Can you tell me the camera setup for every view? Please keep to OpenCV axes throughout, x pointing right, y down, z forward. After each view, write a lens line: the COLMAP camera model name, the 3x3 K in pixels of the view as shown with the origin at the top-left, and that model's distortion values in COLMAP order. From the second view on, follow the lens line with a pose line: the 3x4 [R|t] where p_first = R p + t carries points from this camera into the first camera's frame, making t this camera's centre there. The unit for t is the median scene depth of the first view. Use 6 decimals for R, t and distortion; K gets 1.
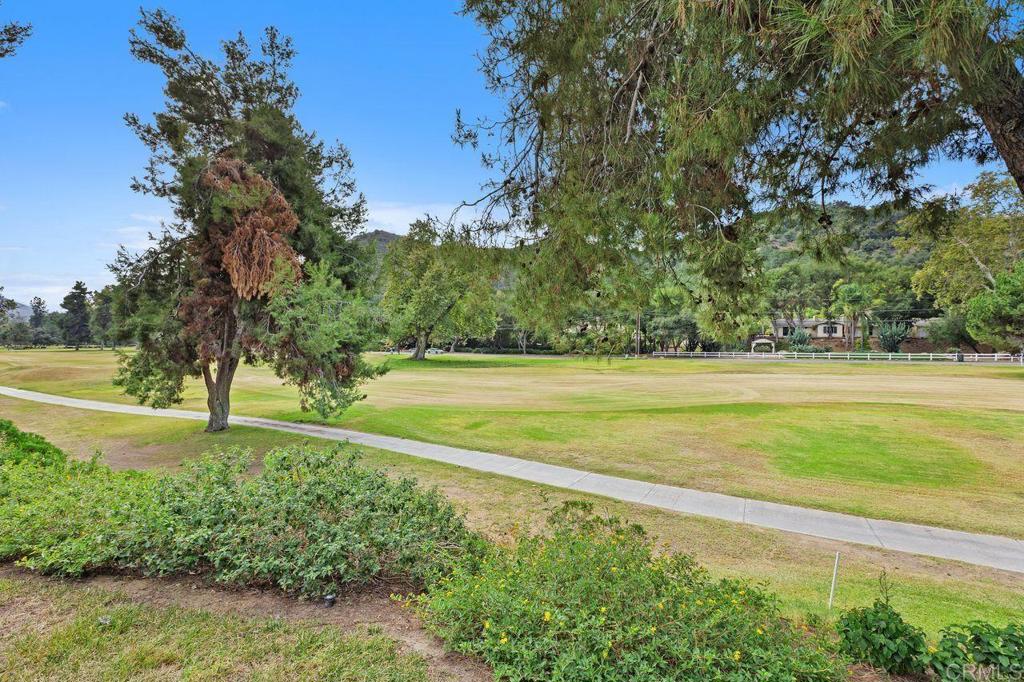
lens RADIAL K [[455.3, 0, 511.2], [0, 455.3, 334.6], [0, 0, 1]] dist [-0.001266, 0.000187]
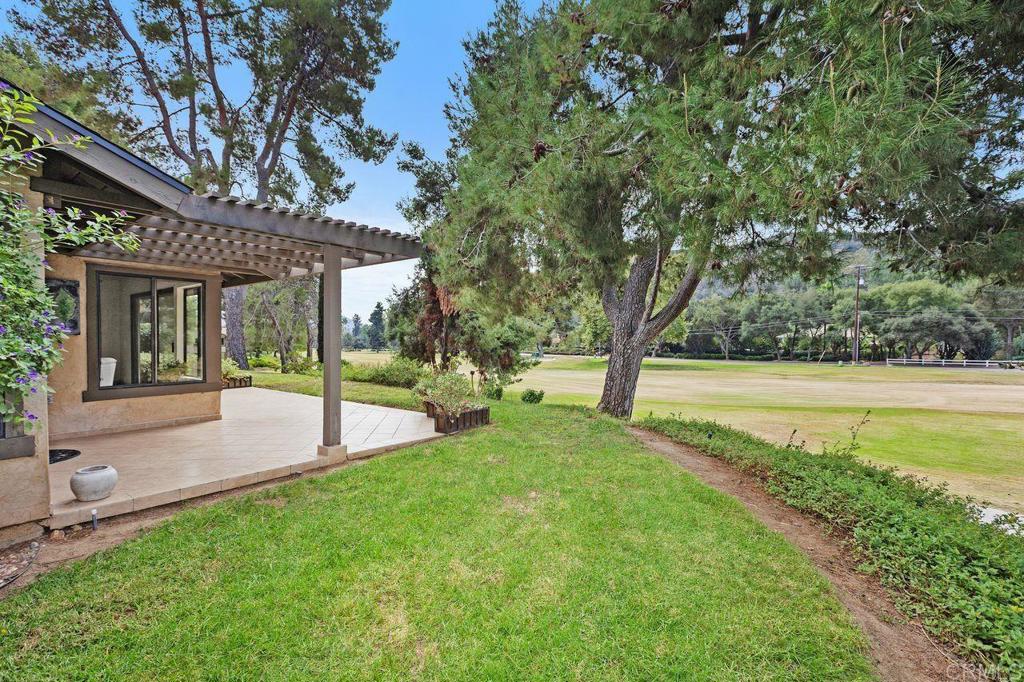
lens RADIAL K [[449.3, 0, 507.4], [0, 449.3, 336.5], [0, 0, 1]] dist [-0.009786, 0.000236]
pose [[0.886394, -0.006844, -0.462881, 0.265043], [0.002432, 0.999946, -0.010127, 0.010974], [0.462926, 0.007851, 0.886362, -0.256643]]
